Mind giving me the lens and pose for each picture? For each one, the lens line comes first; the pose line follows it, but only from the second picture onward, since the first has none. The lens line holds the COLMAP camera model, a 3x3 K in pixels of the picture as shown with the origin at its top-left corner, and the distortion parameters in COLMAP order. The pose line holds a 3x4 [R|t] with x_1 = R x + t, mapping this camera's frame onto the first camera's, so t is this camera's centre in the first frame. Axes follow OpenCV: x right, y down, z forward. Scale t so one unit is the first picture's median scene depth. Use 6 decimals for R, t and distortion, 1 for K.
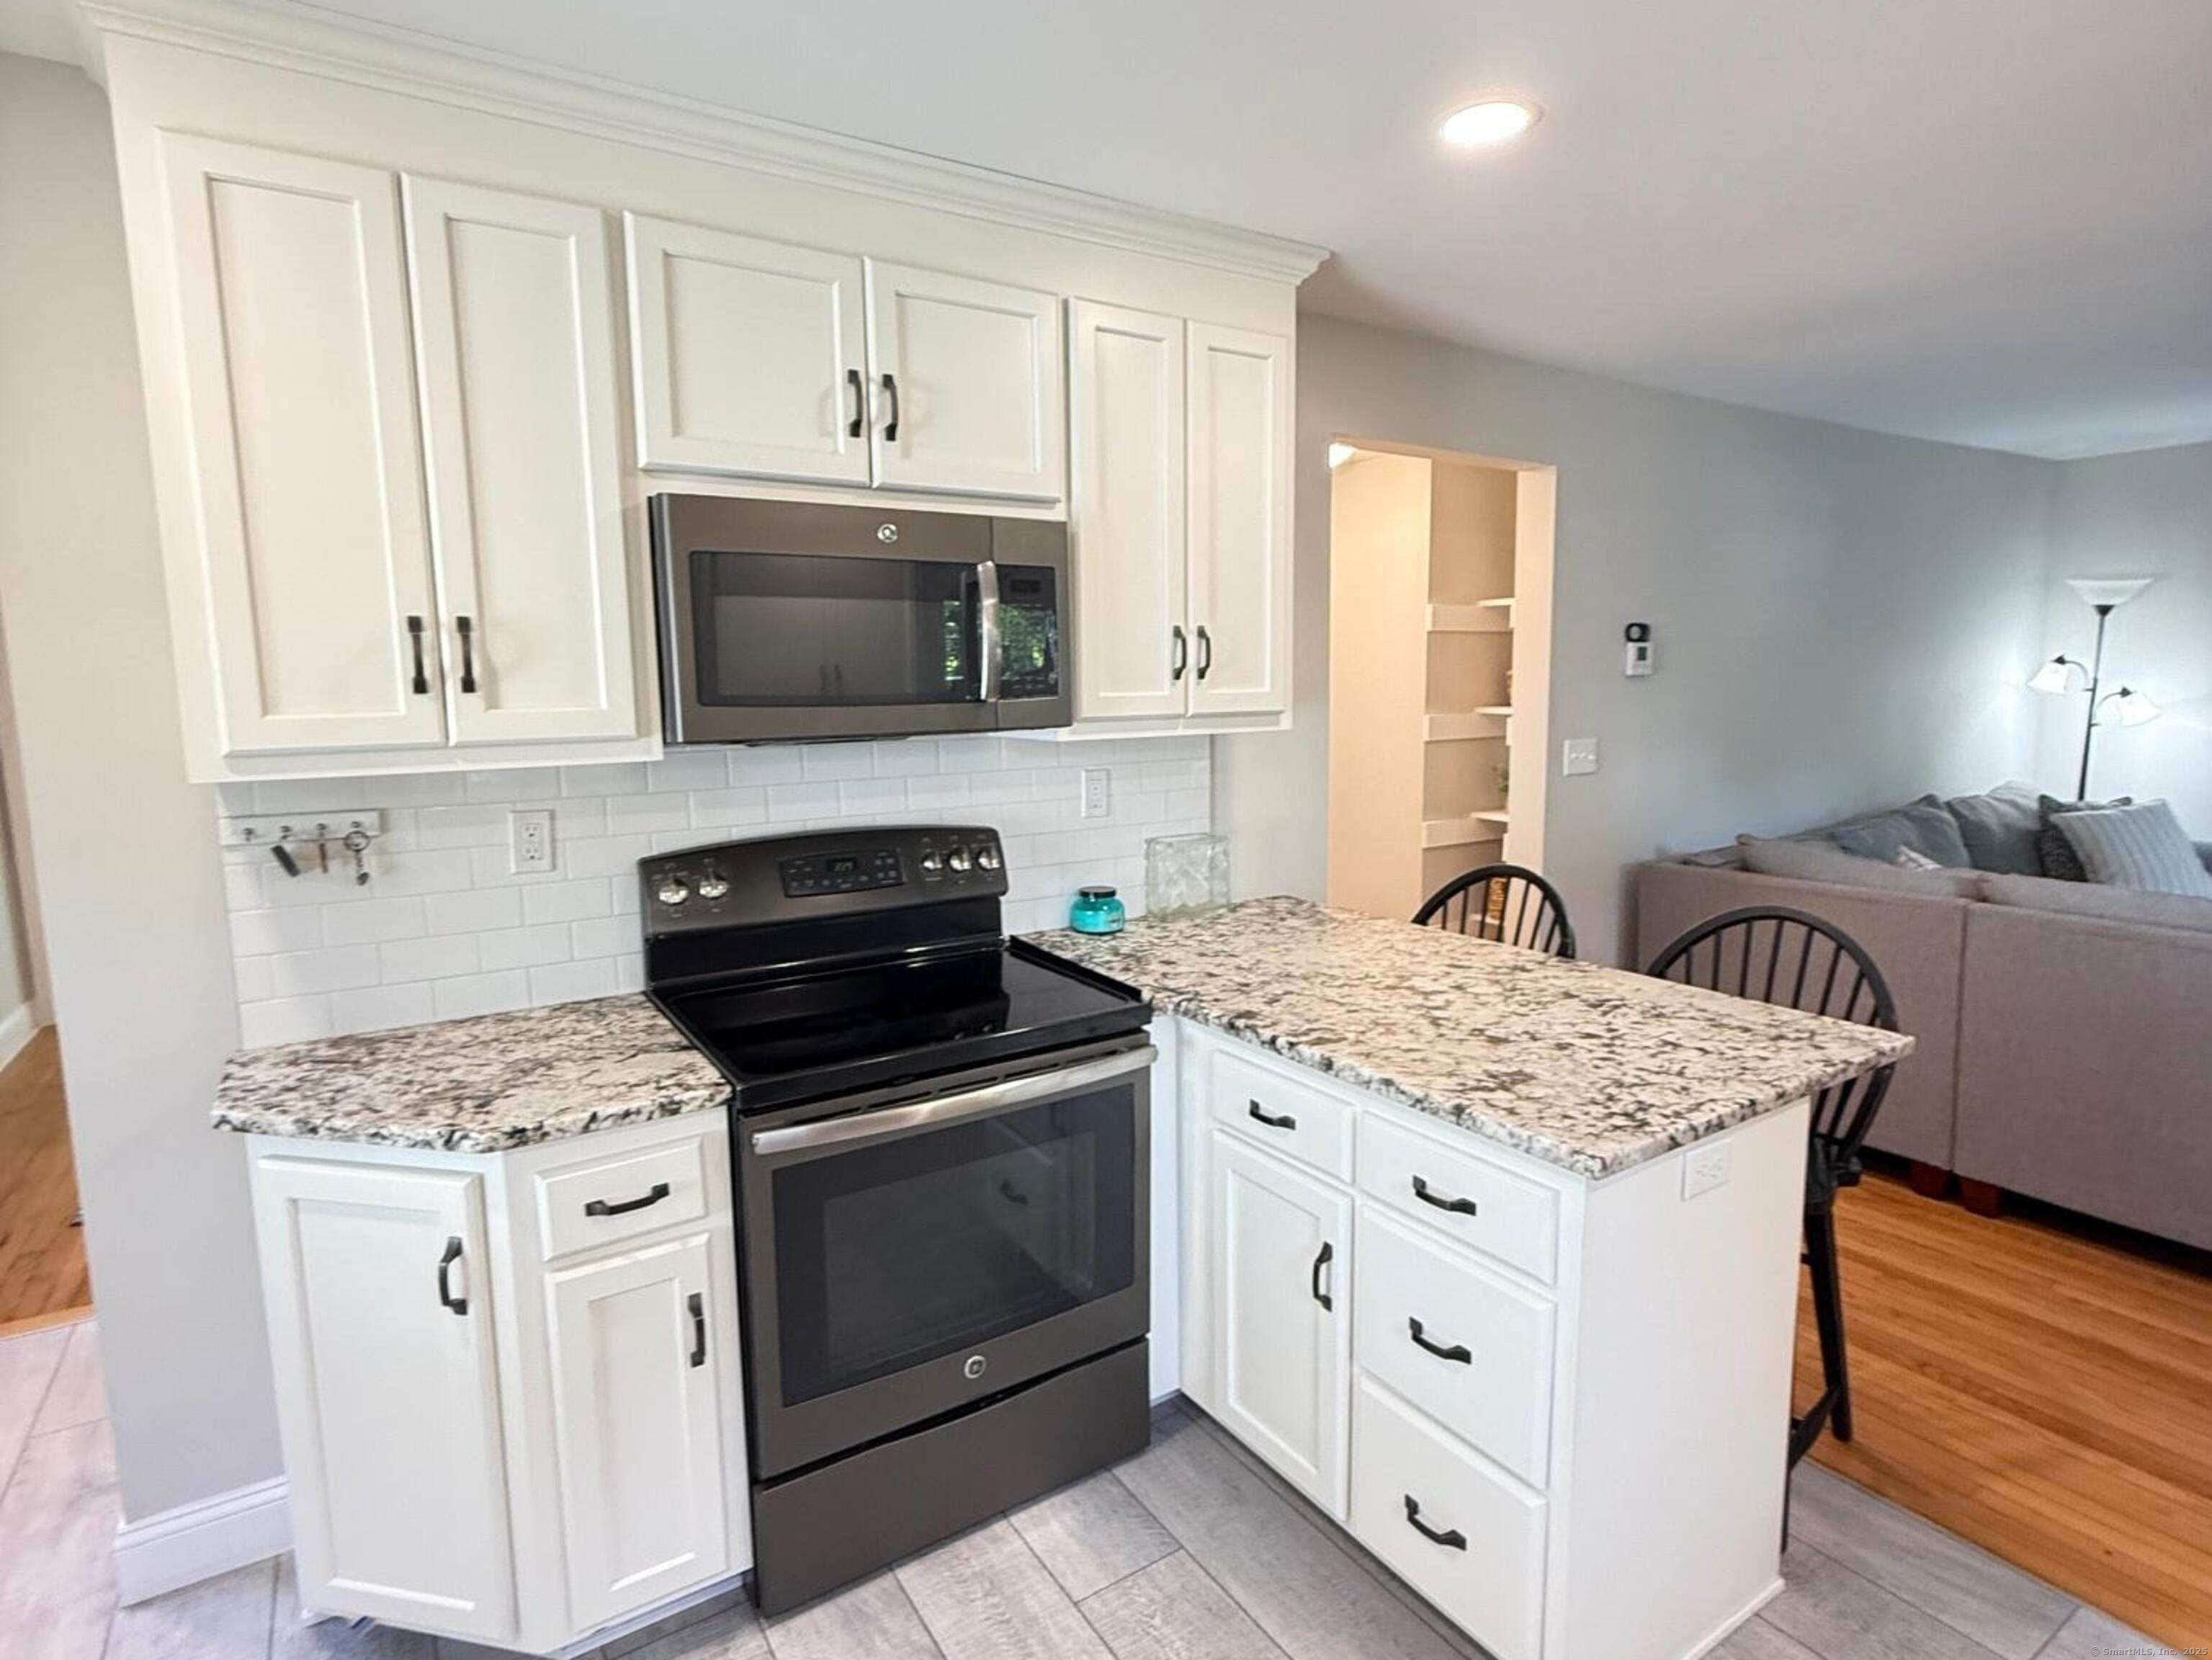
lens RADIAL K [[1168.7, 0, 1105.3], [0, 1168.7, 832.4], [0, 0, 1]] dist [-0.002807, -0.001100]
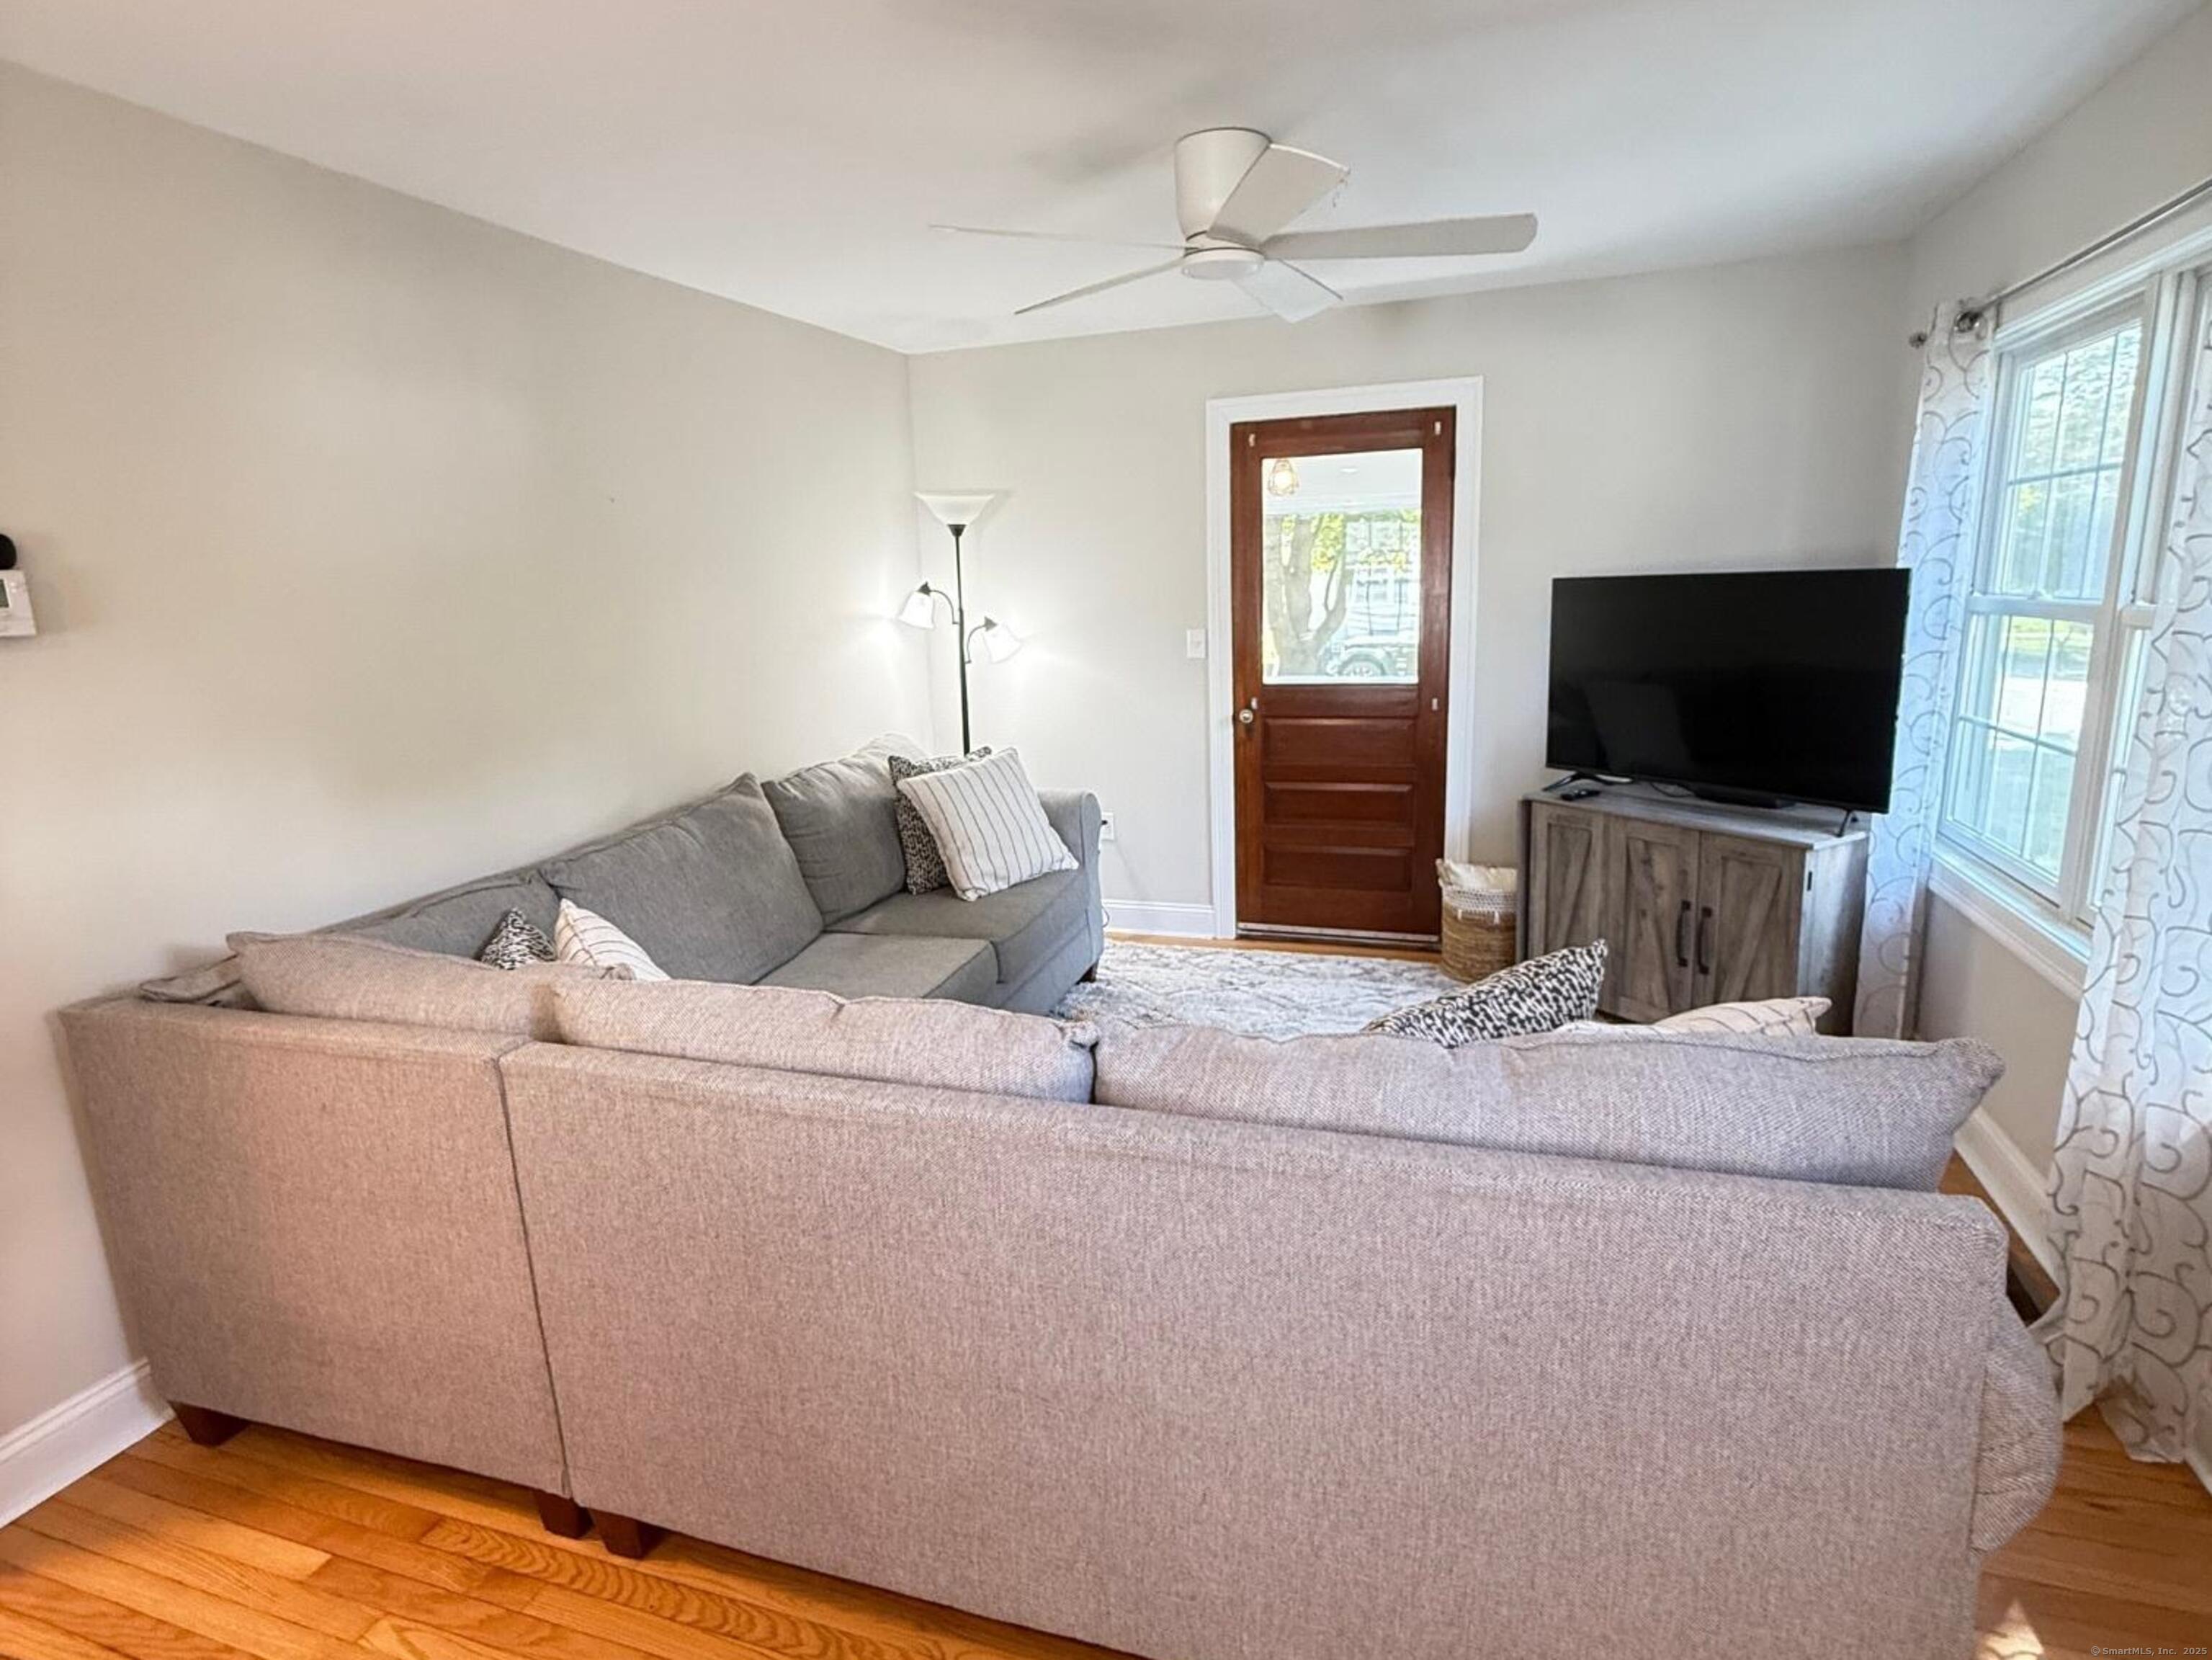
lens RADIAL K [[1168.7, 0, 1109.8], [0, 1168.7, 830.0], [0, 0, 1]] dist [-0.002807, -0.001100]
pose [[0.785411, -0.148641, 0.600863, 0.523893], [0.113645, 0.988865, 0.096075, -0.052808], [-0.608453, -0.007173, 0.793558, 0.312006]]
